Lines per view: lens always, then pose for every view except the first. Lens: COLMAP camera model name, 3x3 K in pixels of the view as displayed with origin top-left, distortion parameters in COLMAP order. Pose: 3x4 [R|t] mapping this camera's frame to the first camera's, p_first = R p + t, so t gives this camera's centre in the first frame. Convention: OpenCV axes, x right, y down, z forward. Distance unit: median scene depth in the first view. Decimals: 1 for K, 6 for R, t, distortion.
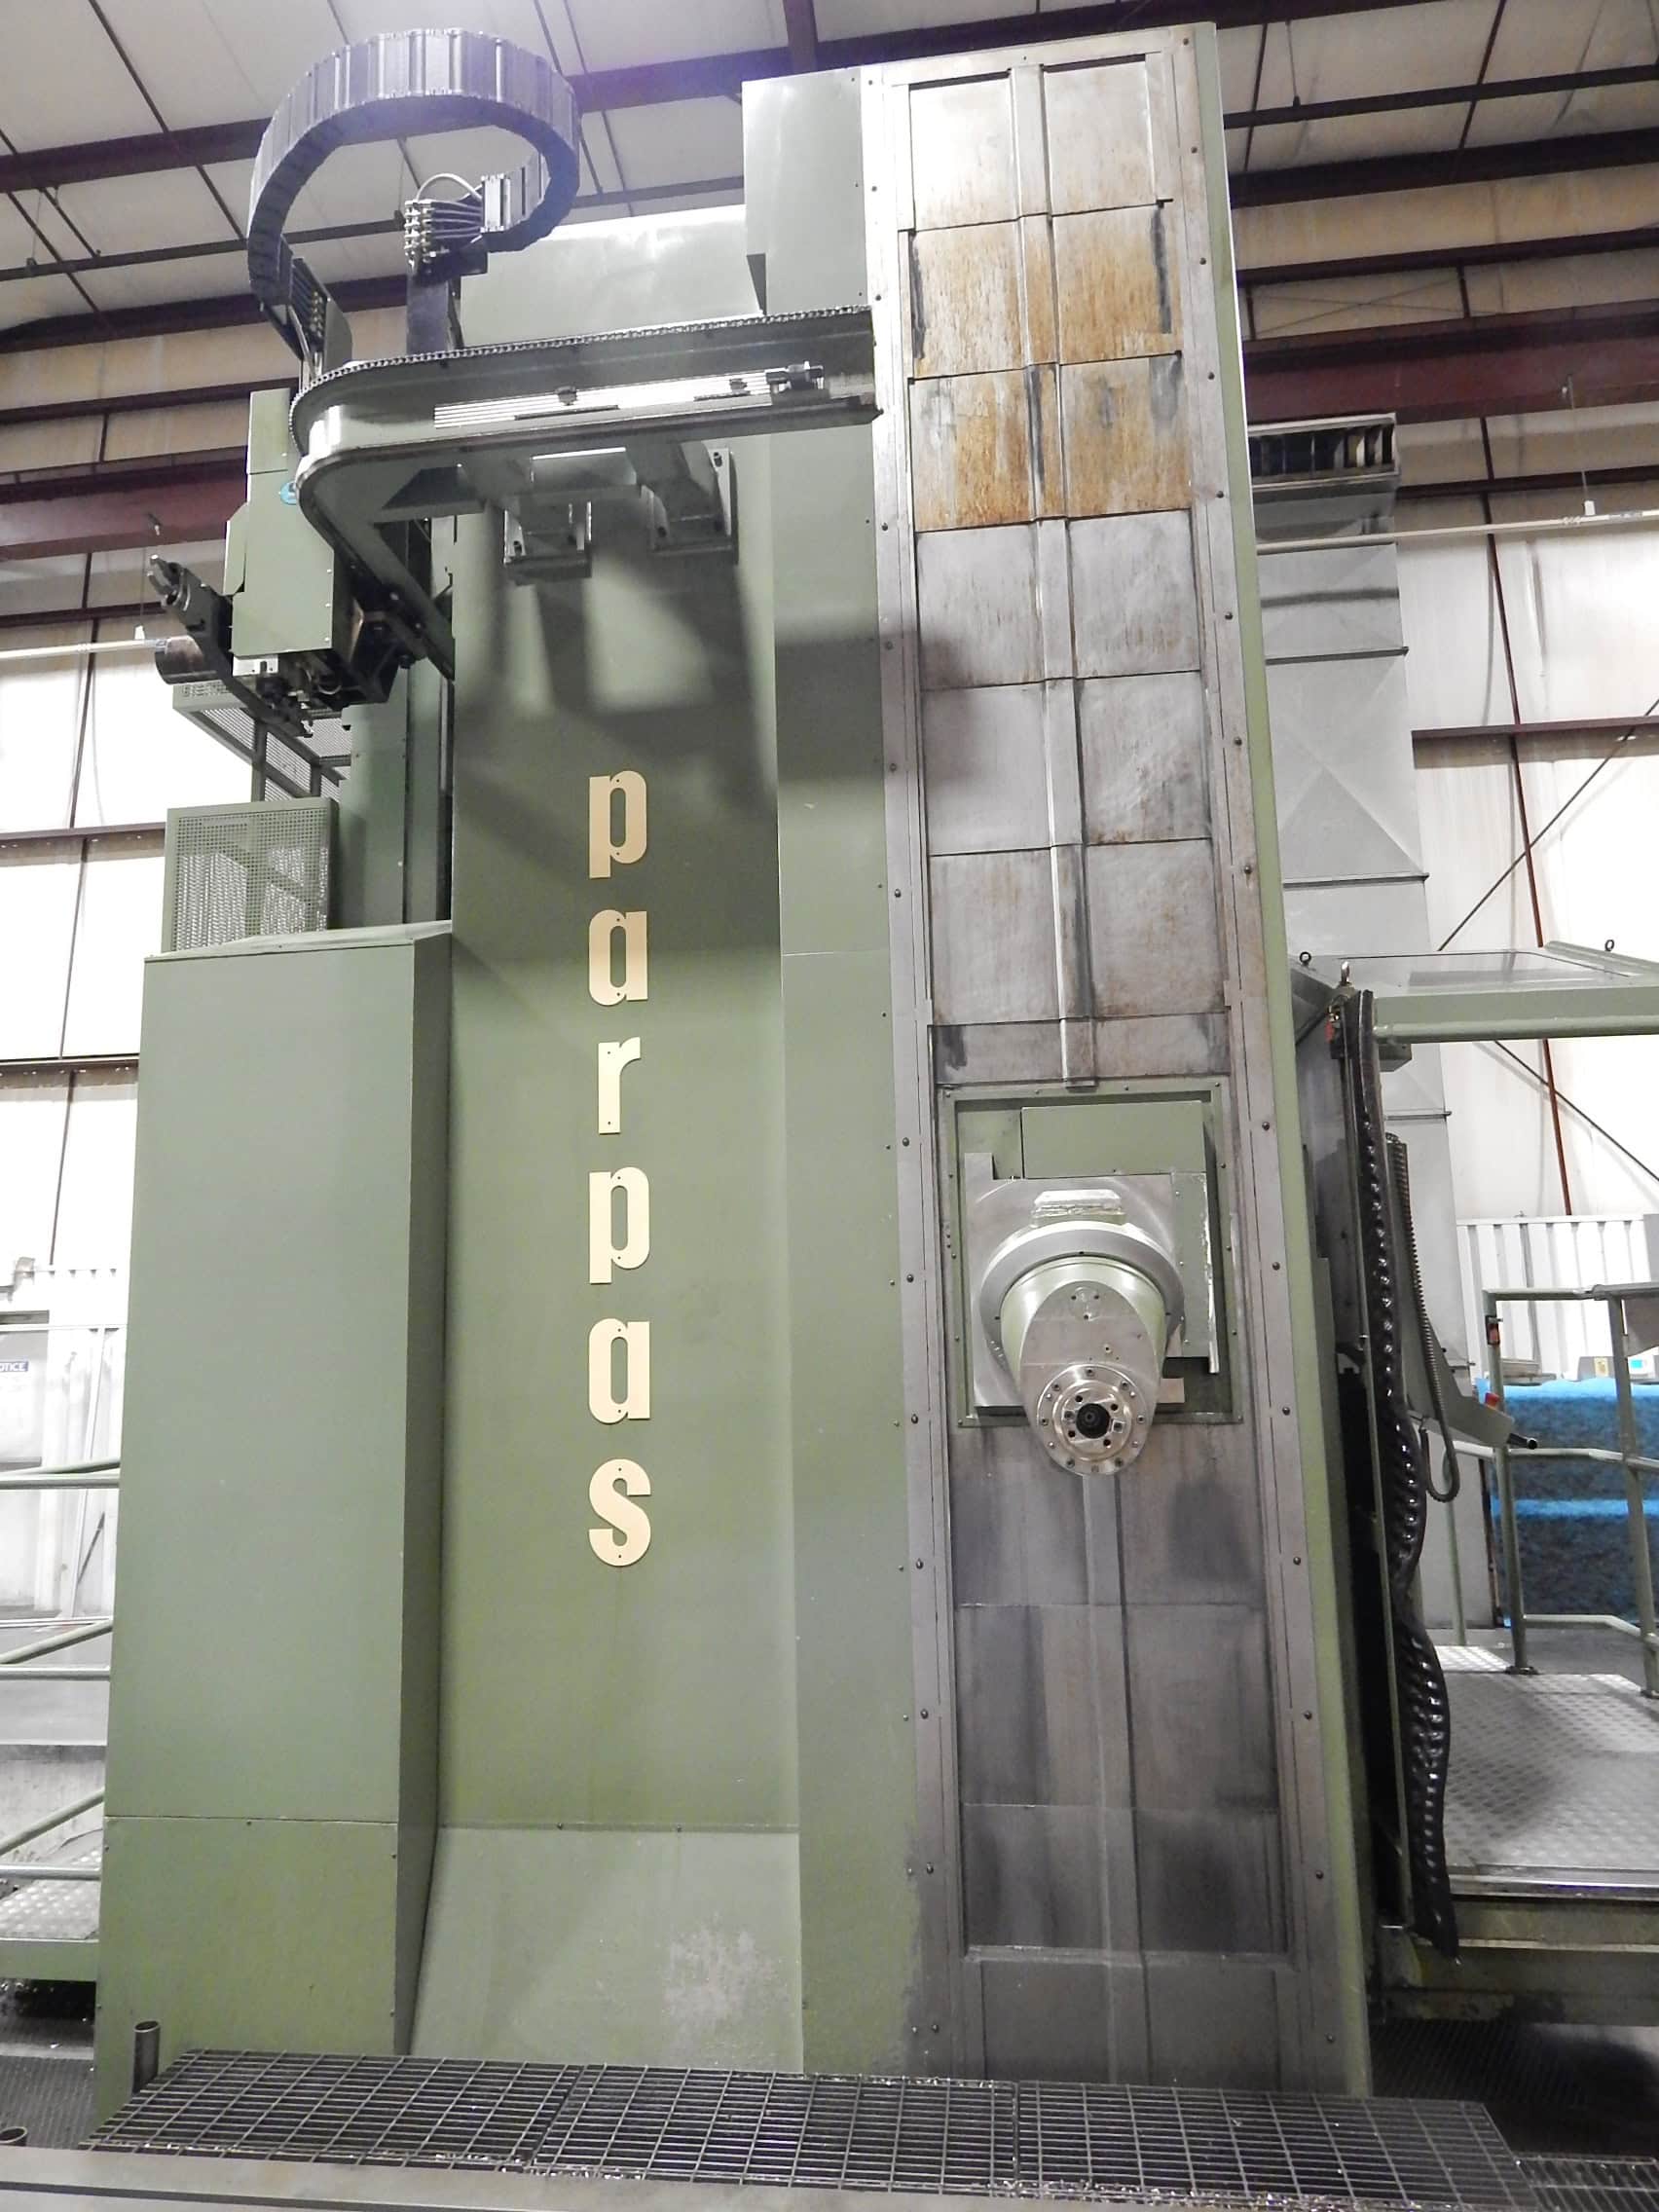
lens RADIAL K [[1458.8, 0, 825.4], [0, 1458.8, 1092.4], [0, 0, 1]] dist [-0.004438, -0.000685]
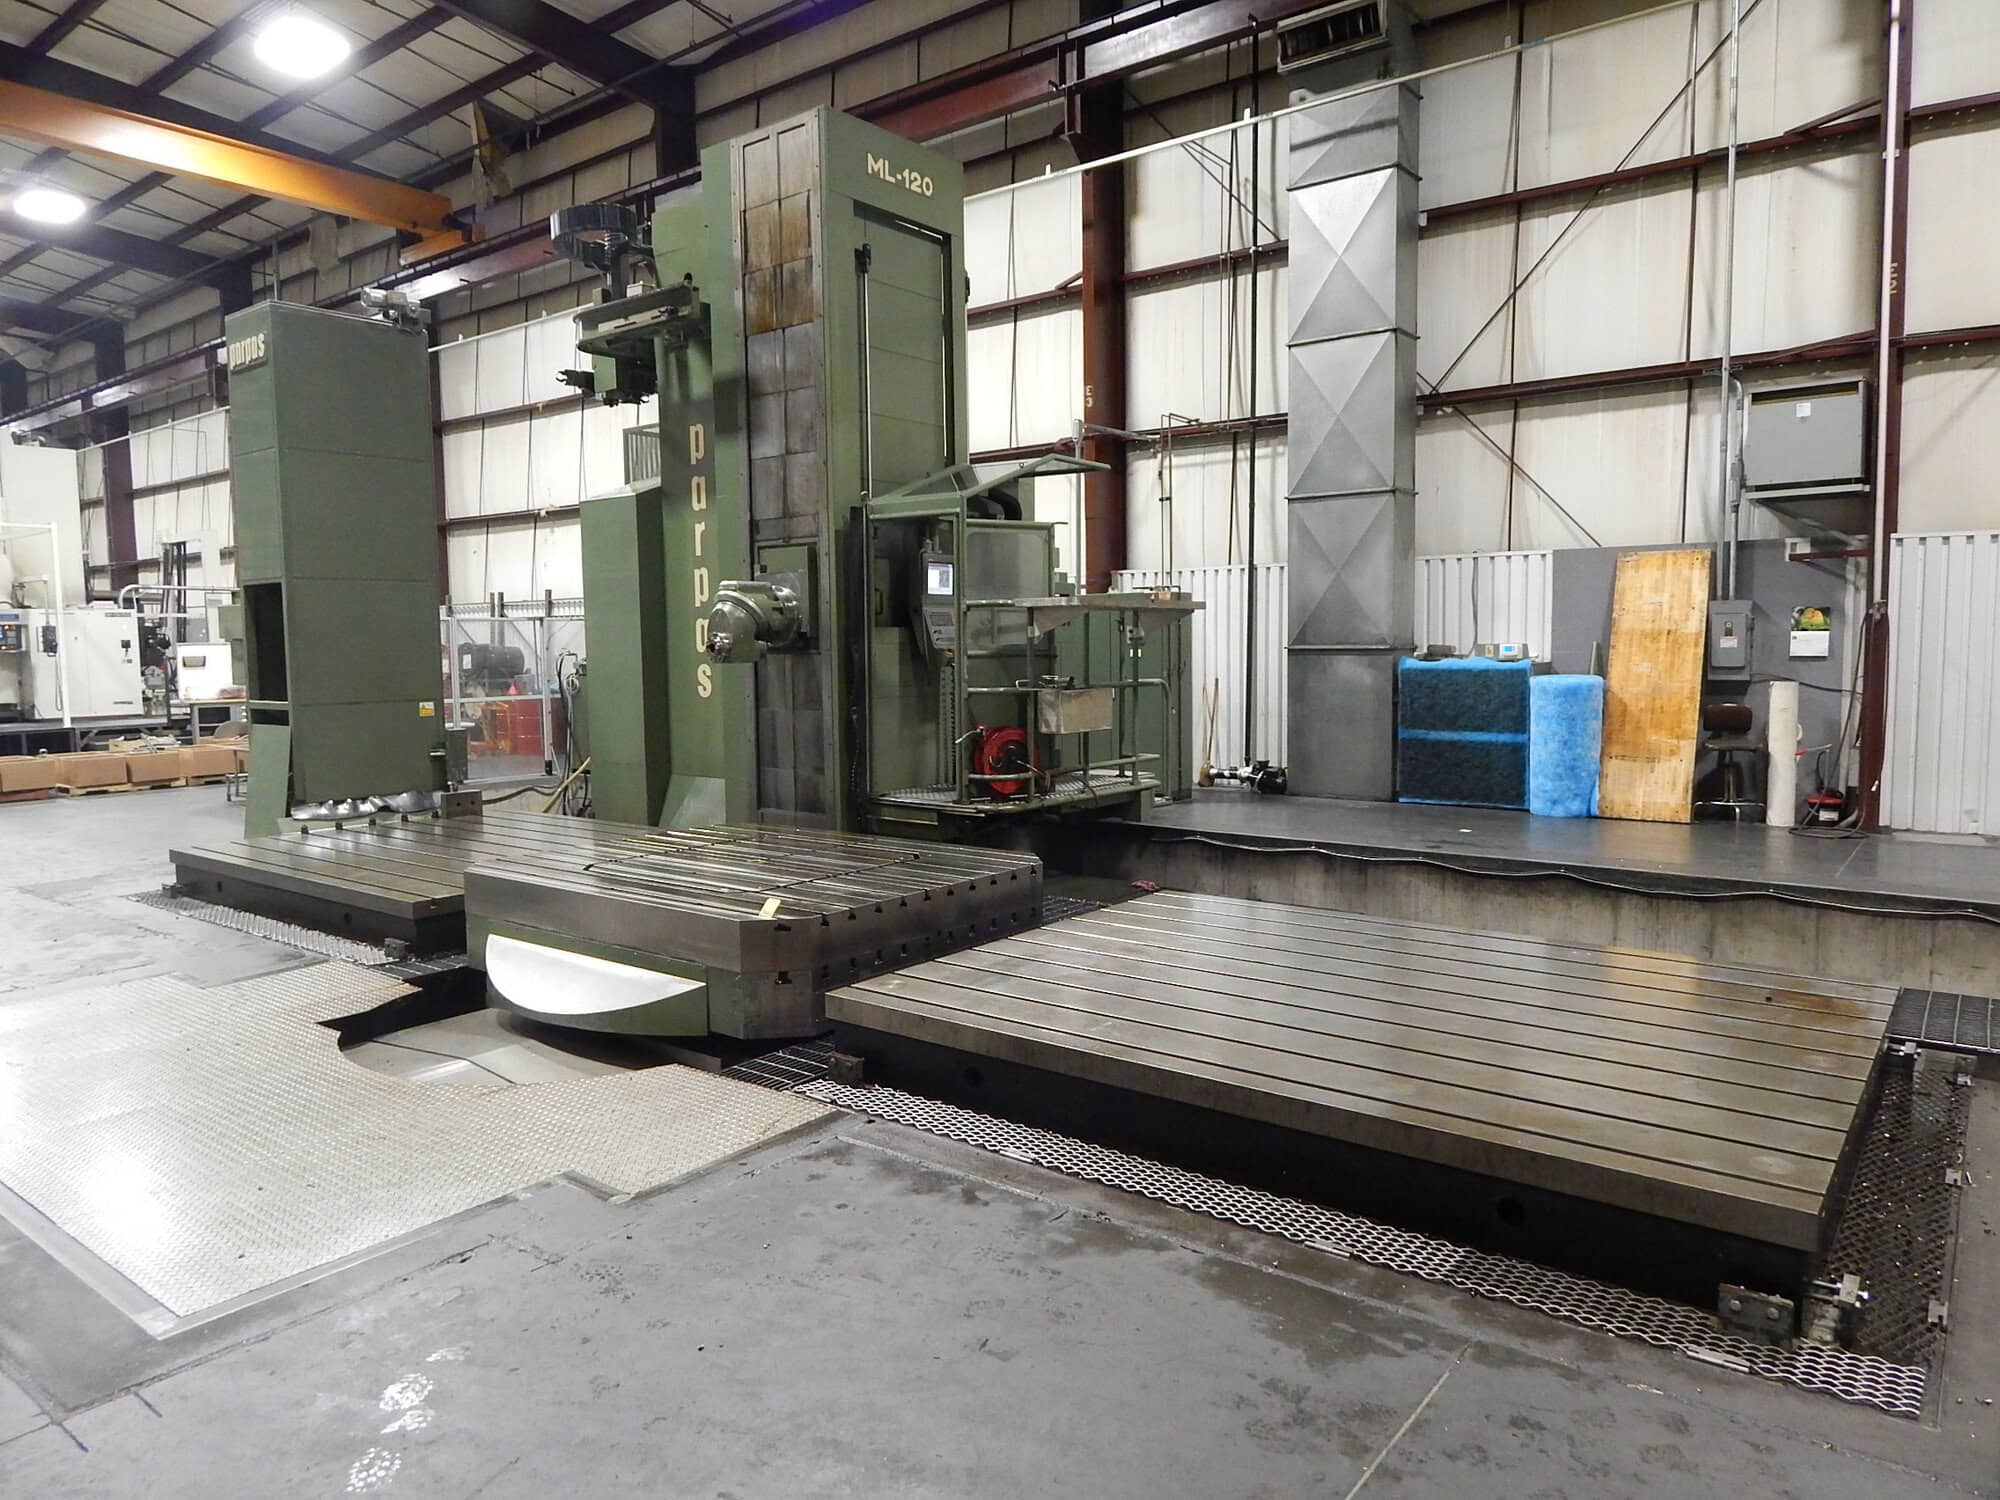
lens RADIAL K [[1319.0, 0, 991.6], [0, 1319.0, 738.2], [0, 0, 1]] dist [-0.004438, -0.000685]
pose [[0.860836, 0.047671, -0.506645, 1.839215], [0.076487, 0.972172, 0.221432, -0.168523], [0.503102, -0.229368, 0.833234, -1.066464]]
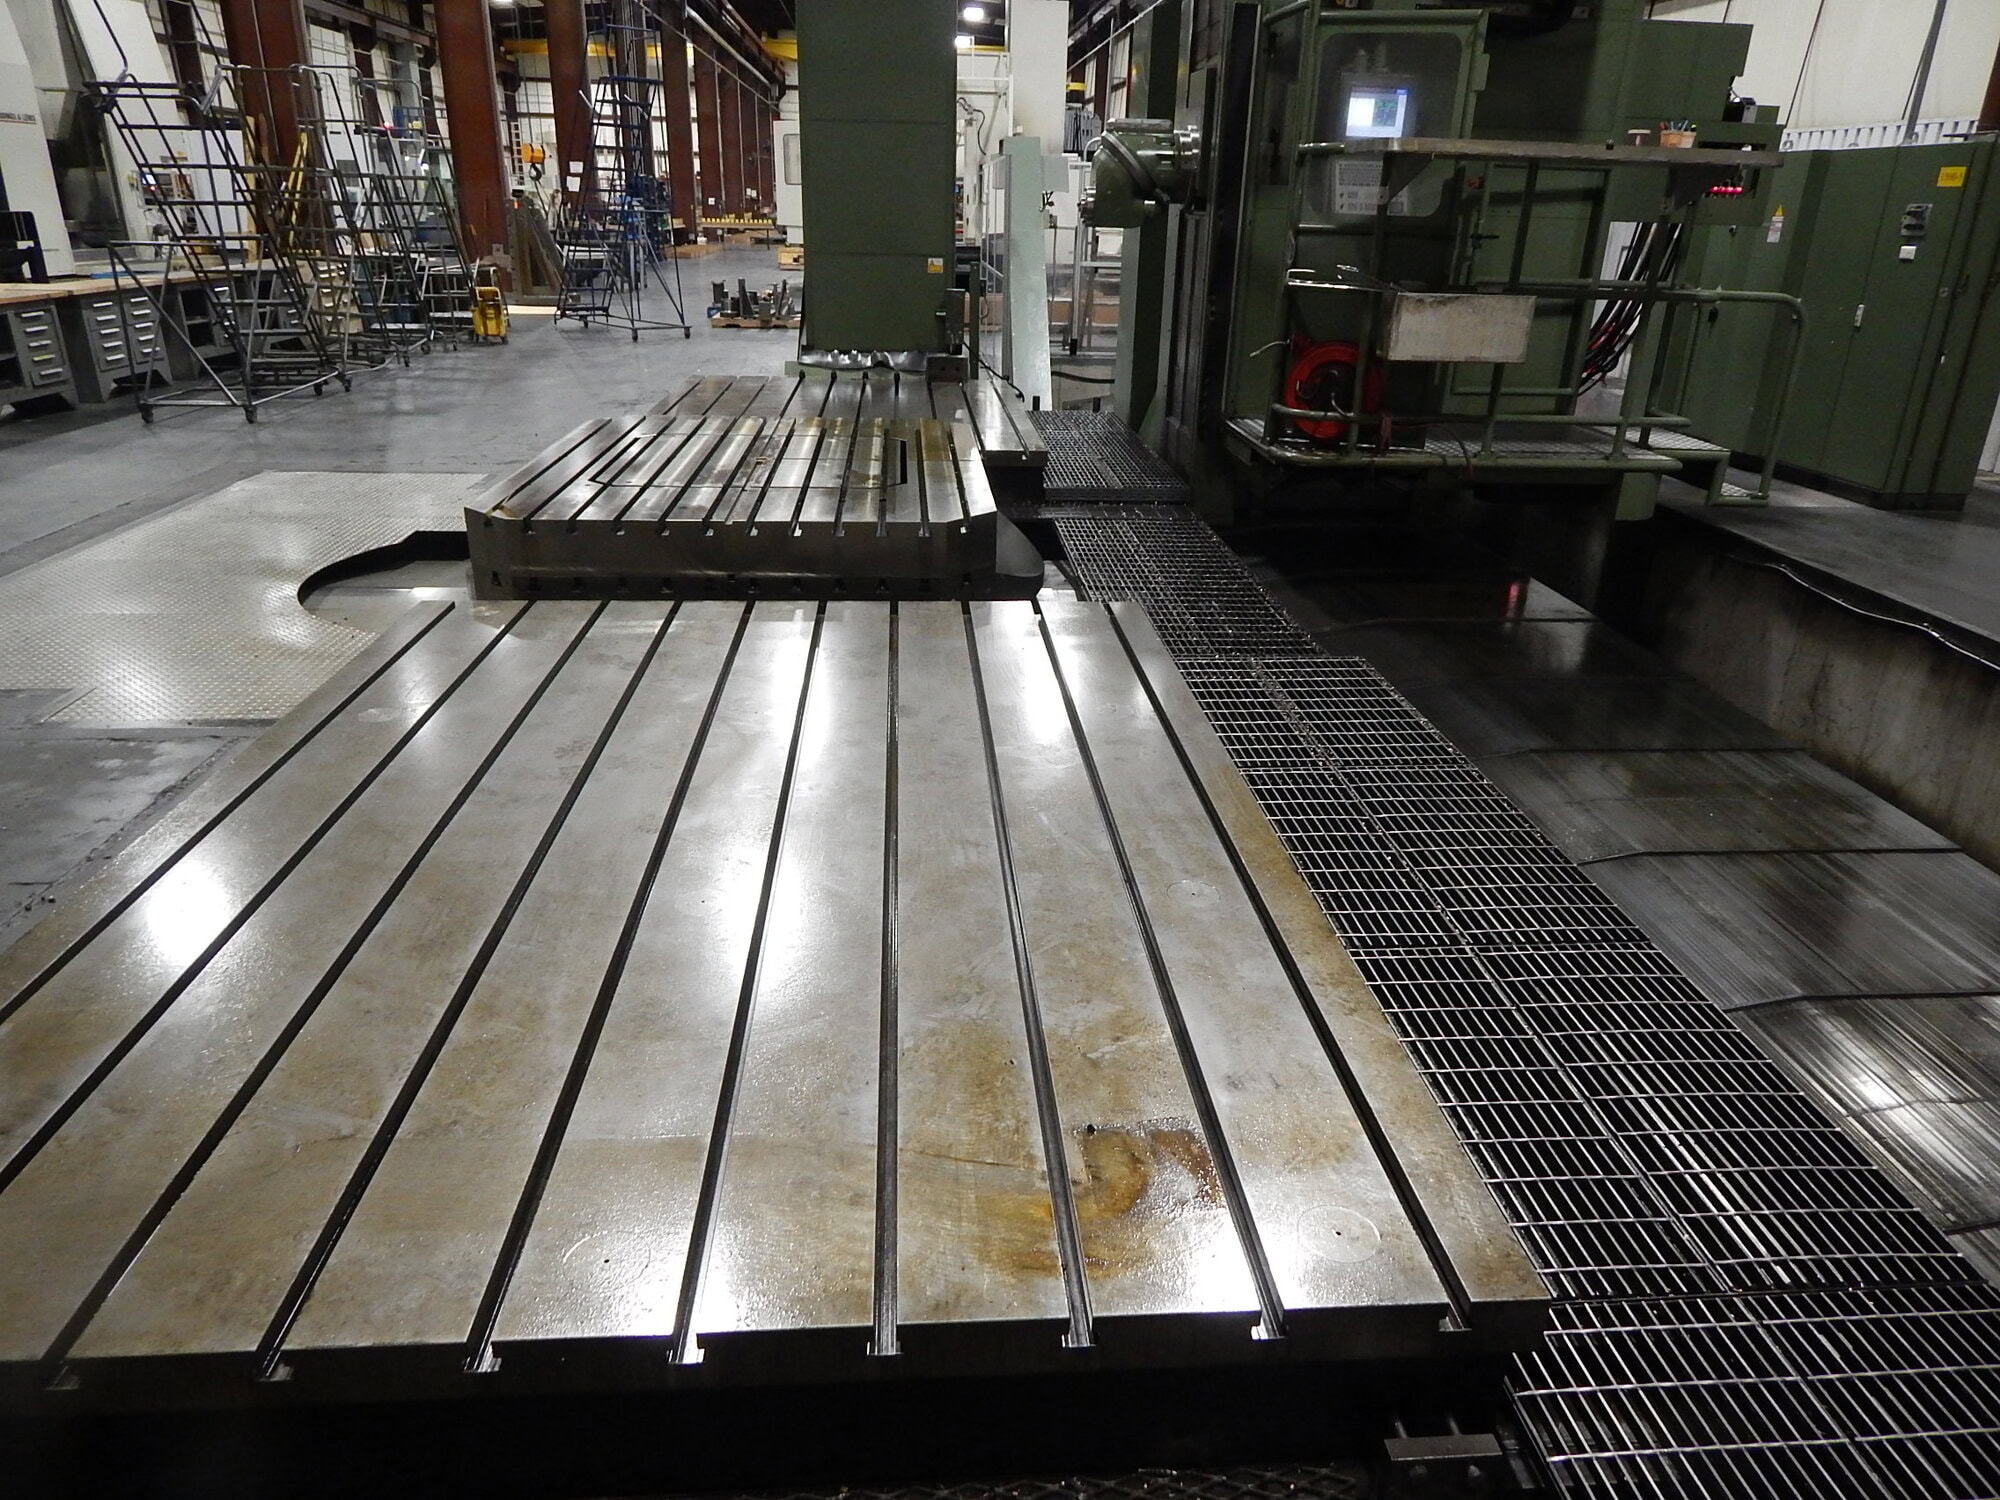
lens RADIAL K [[1319.0, 0, 1004.2], [0, 1319.0, 740.1], [0, 0, 1]] dist [-0.004438, -0.000685]
pose [[0.208984, 0.393486, -0.895262, 2.255658], [0.128396, 0.896511, 0.424007, 0.034610], [0.969454, -0.203559, 0.136834, 0.209819]]
